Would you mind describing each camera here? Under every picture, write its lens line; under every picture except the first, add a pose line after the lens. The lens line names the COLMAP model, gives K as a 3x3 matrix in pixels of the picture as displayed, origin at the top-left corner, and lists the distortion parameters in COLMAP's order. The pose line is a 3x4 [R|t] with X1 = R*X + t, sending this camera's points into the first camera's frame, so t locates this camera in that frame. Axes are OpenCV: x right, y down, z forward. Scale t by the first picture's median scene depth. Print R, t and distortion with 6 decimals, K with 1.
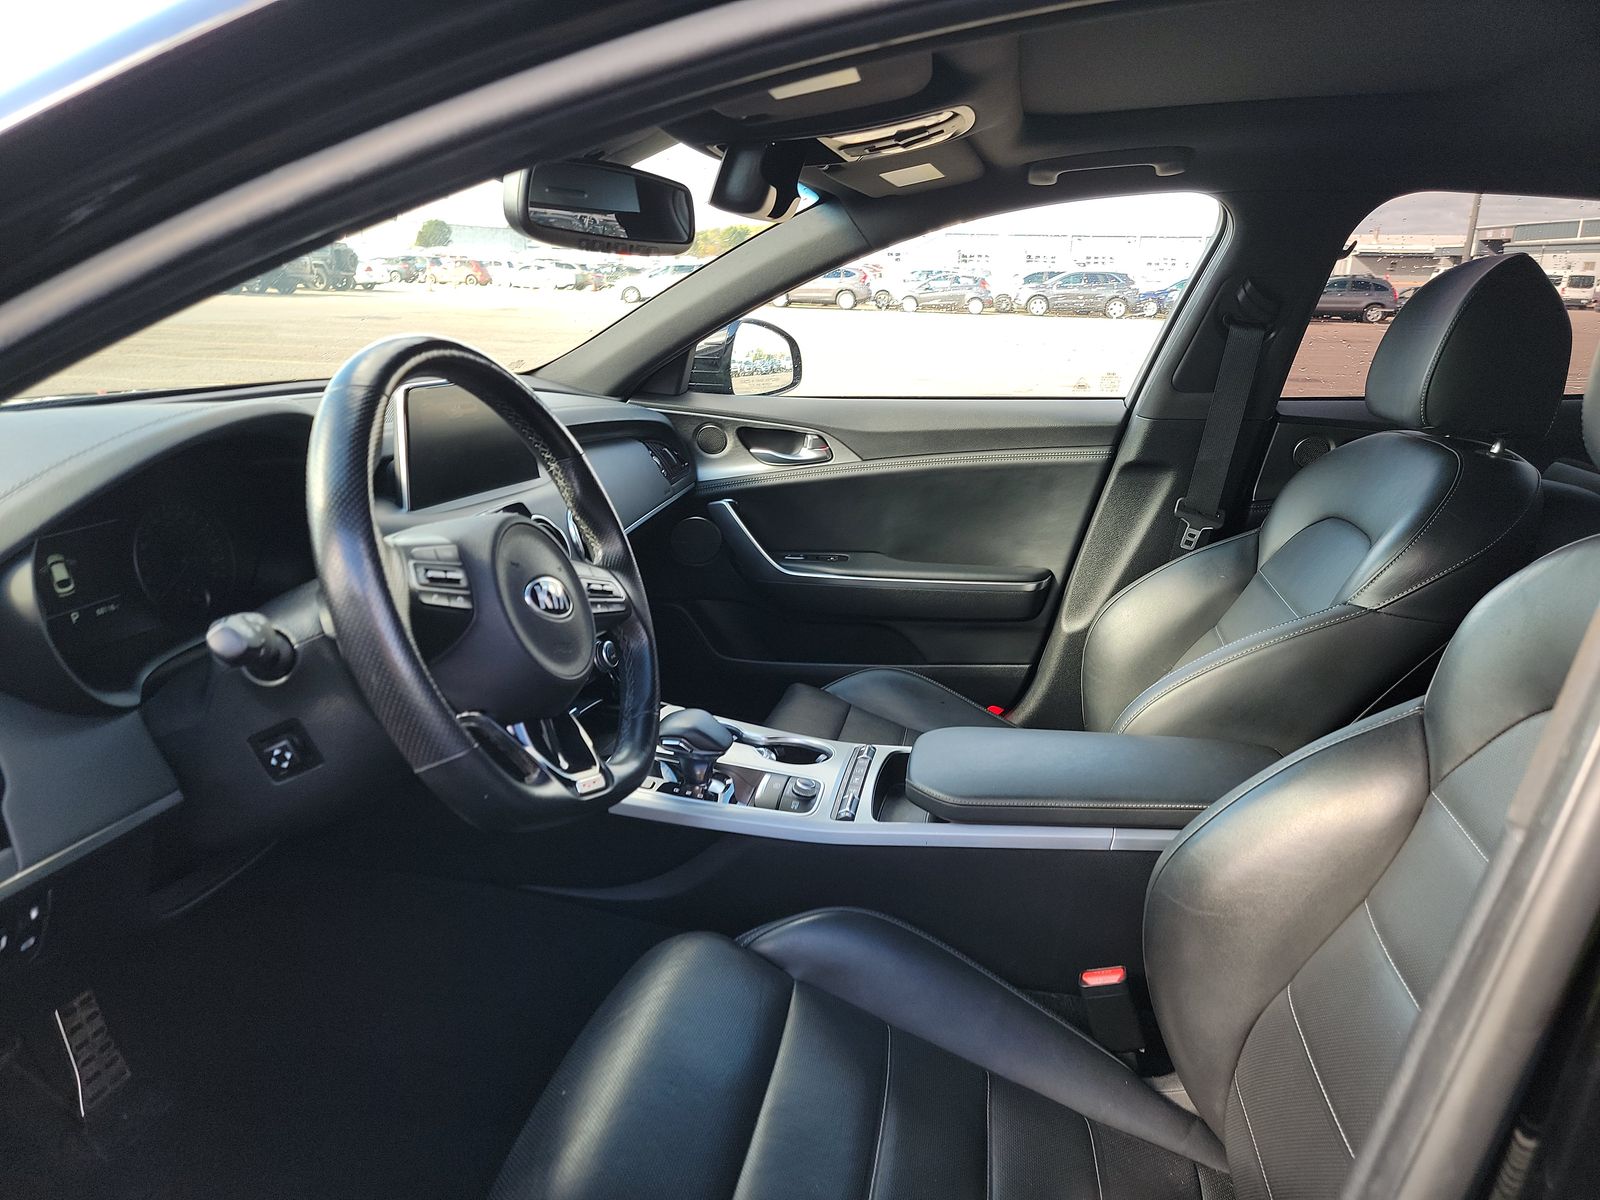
lens RADIAL K [[1160.9, 0, 797.7], [0, 1160.9, 600.3], [0, 0, 1]] dist [0.083777, -0.080285]
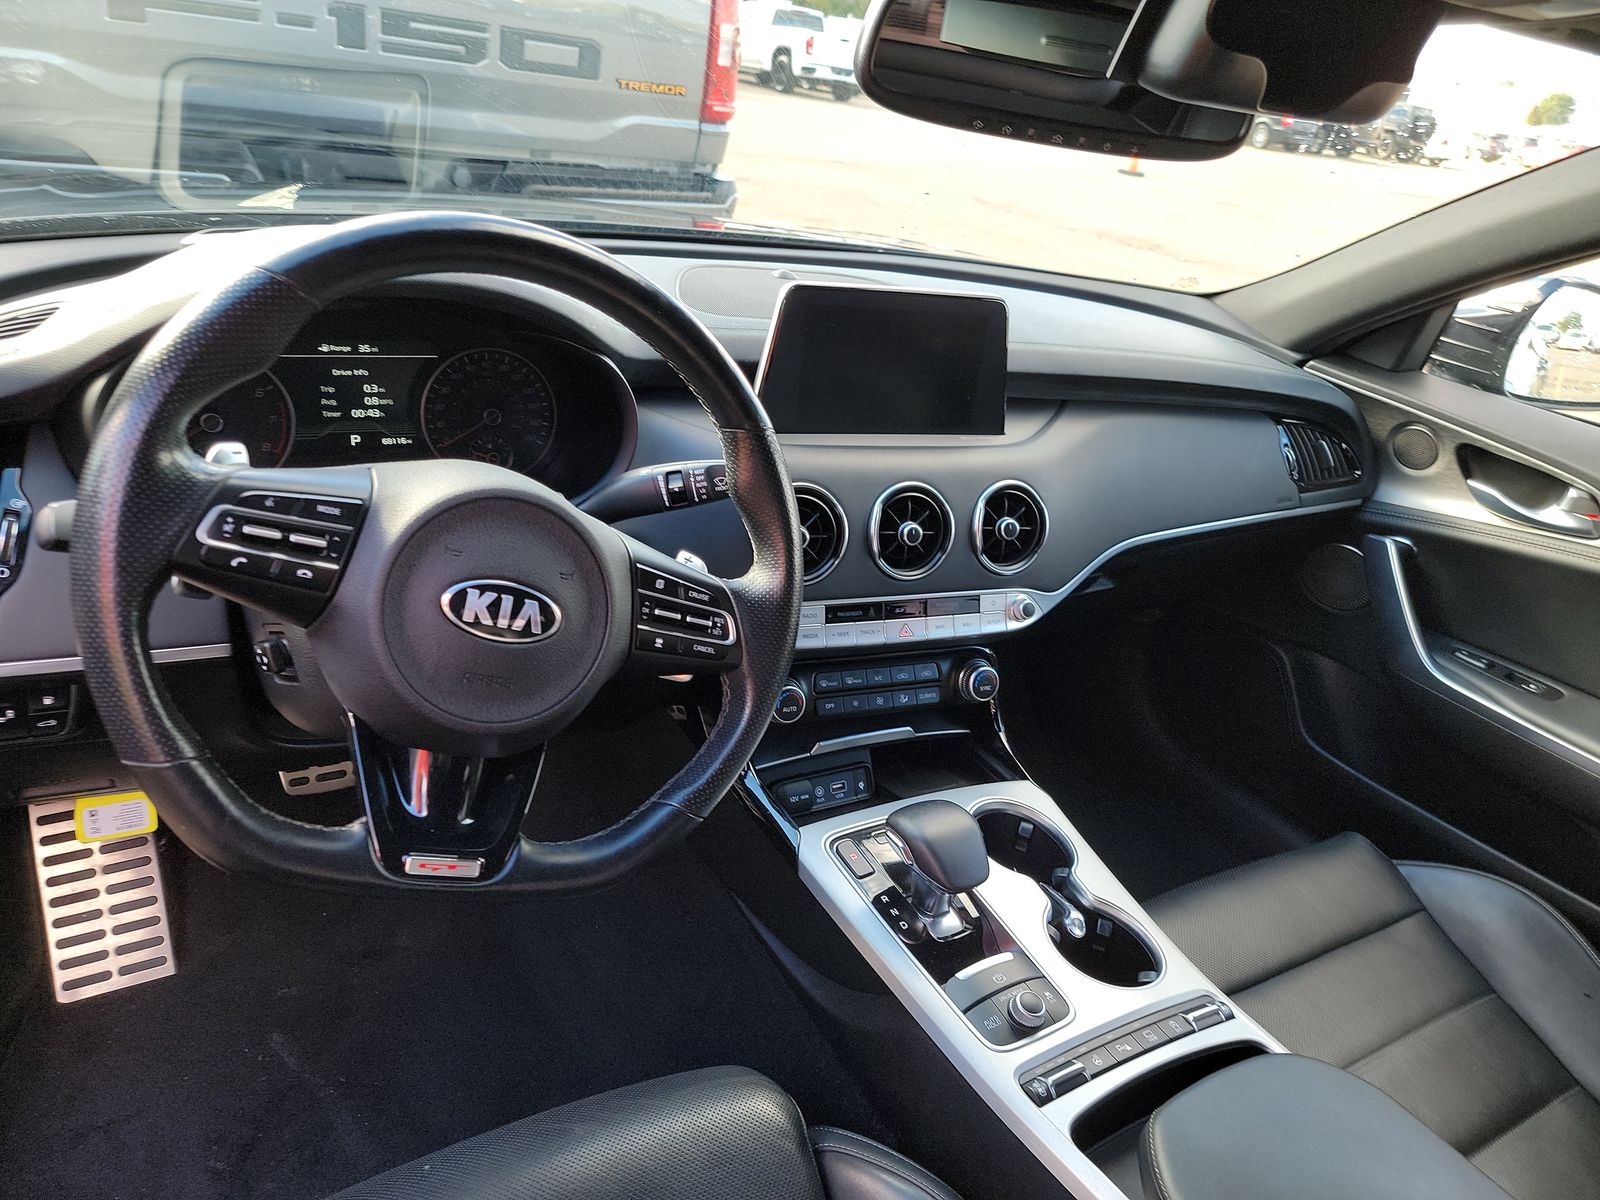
lens RADIAL K [[1160.9, 0, 797.7], [0, 1160.9, 600.3], [0, 0, 1]] dist [0.083777, -0.080285]
pose [[0.661371, 0.386374, -0.642887, 0.162250], [-0.316468, 0.920832, 0.227851, -0.100428], [0.680027, 0.052760, 0.731287, 0.267171]]
